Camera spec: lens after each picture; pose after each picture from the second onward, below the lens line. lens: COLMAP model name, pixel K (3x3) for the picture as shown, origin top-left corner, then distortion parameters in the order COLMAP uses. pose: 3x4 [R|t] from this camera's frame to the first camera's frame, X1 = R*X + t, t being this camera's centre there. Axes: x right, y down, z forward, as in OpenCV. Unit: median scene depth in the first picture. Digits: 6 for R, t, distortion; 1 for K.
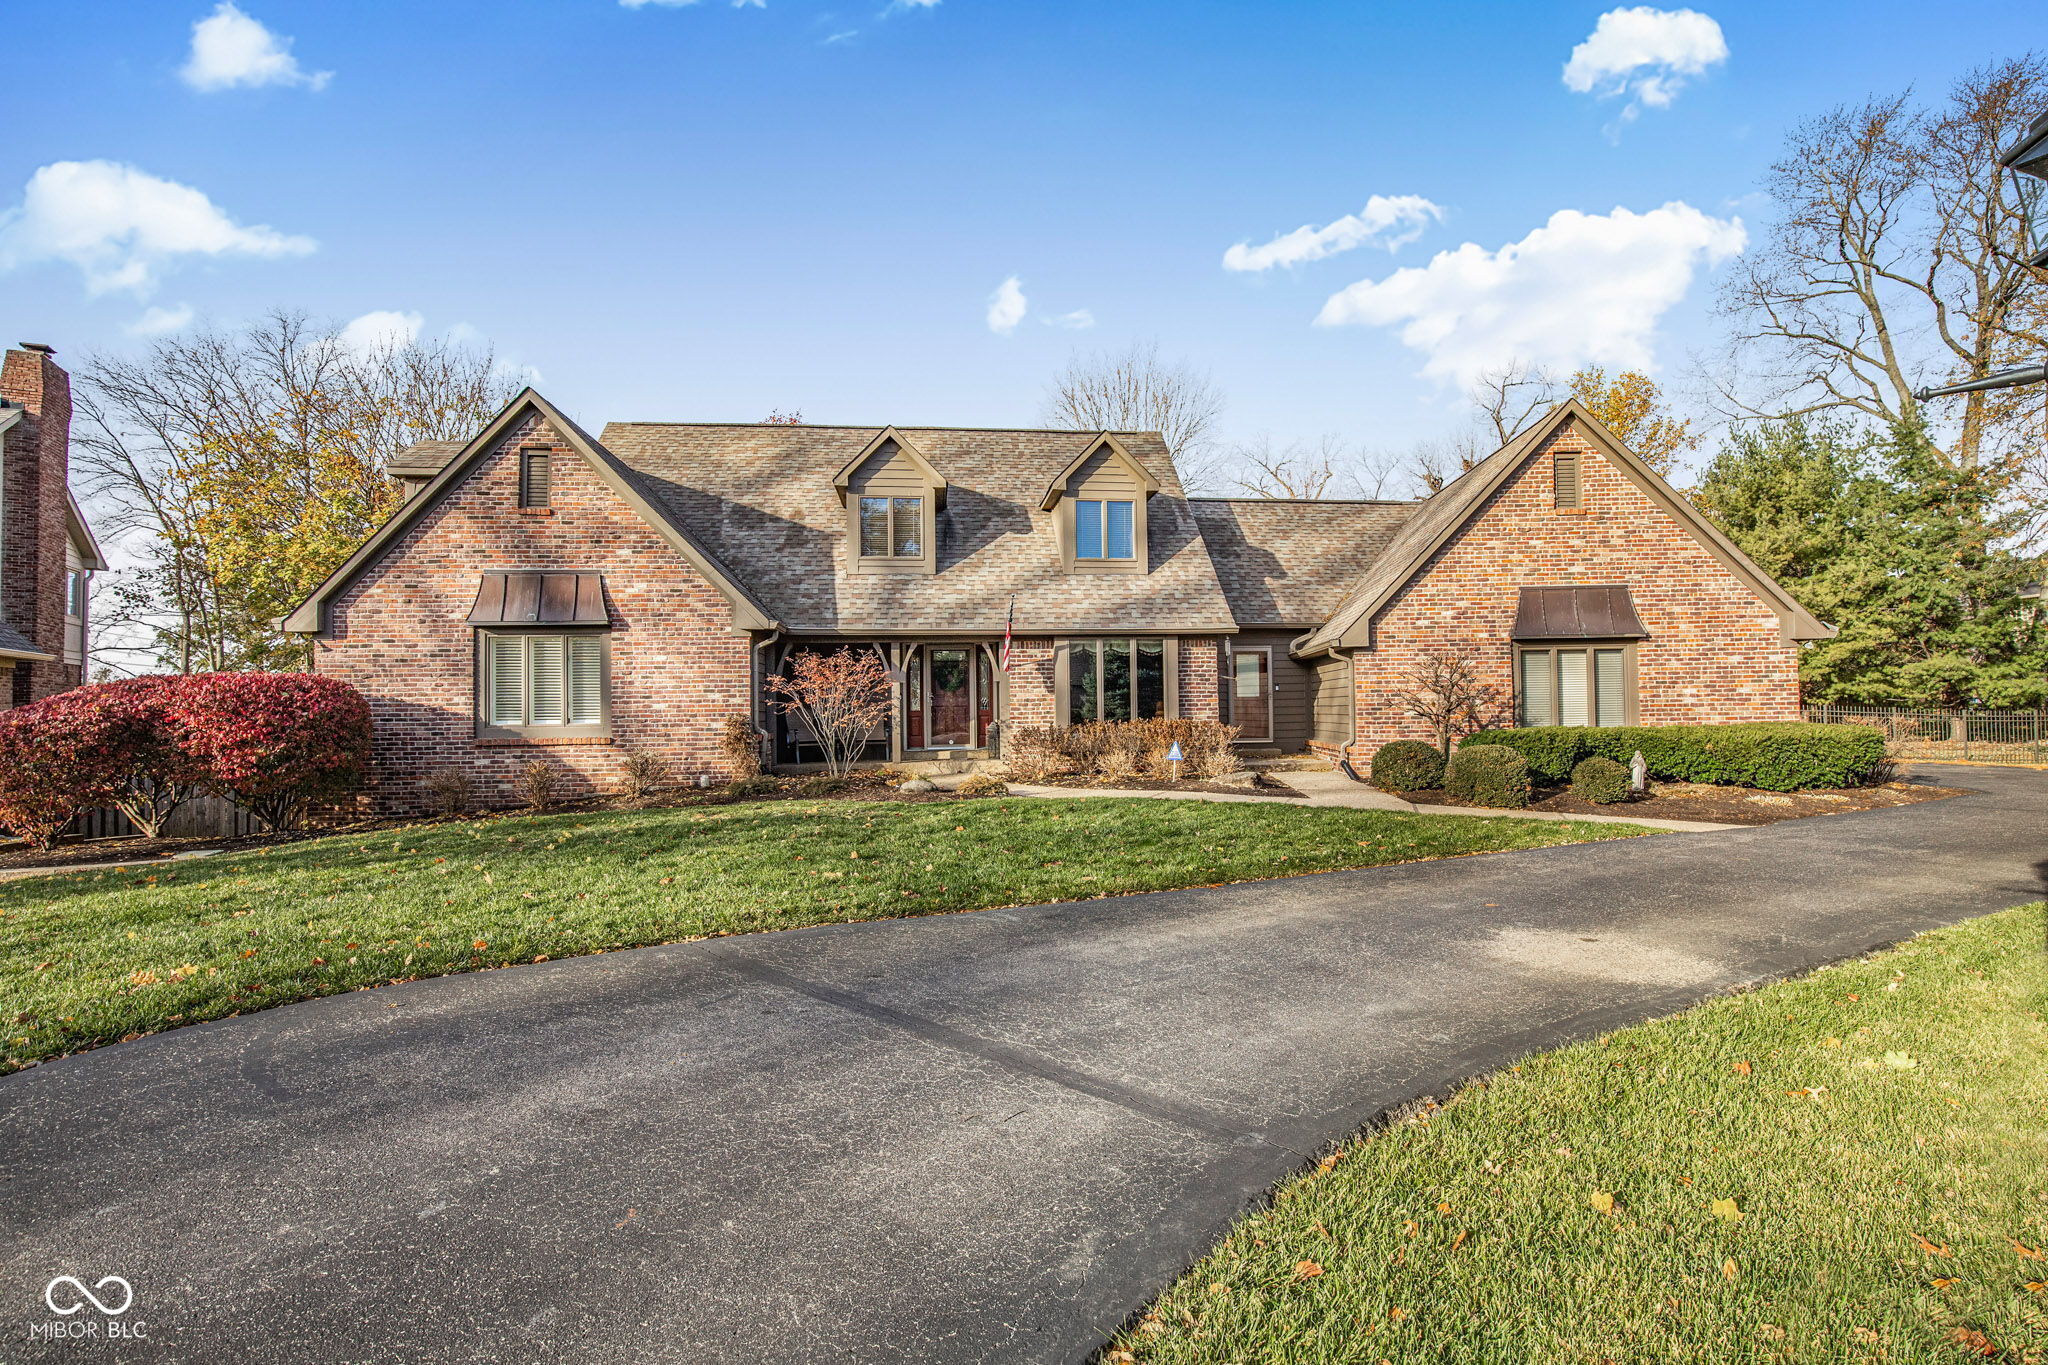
lens RADIAL K [[938.5, 0, 1033.7], [0, 938.5, 691.7], [0, 0, 1]] dist [-0.034744, 0.000315]
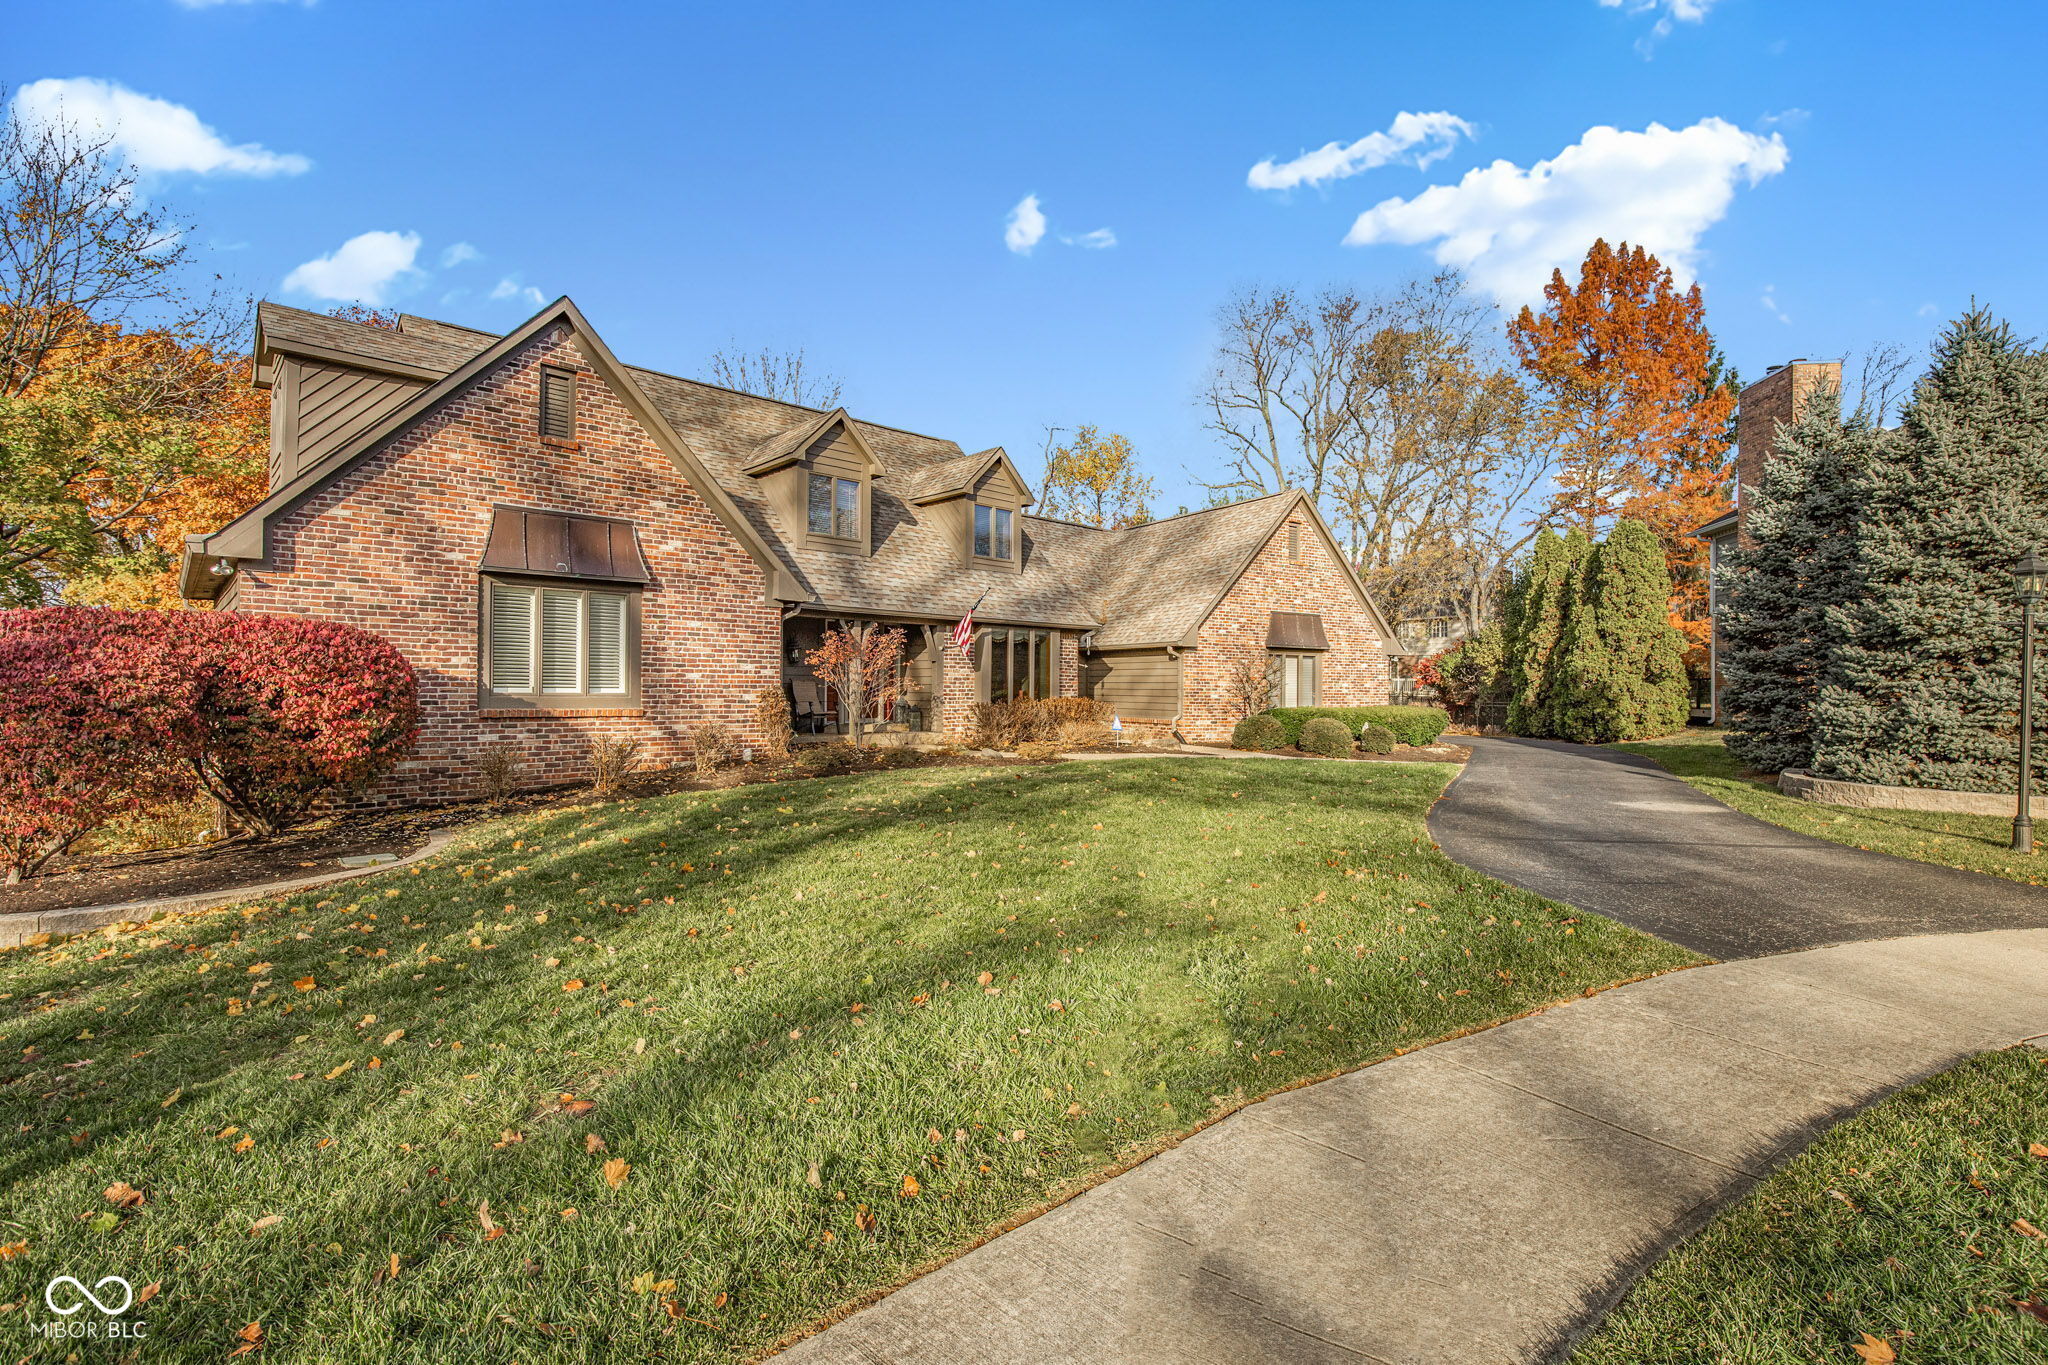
lens RADIAL K [[938.5, 0, 1033.7], [0, 938.5, 691.7], [0, 0, 1]] dist [-0.034744, 0.000315]
pose [[0.795587, 0.019010, 0.605541, -0.690521], [-0.032026, 0.999430, 0.010702, 0.010617], [-0.604992, -0.027908, 0.795742, 0.053736]]
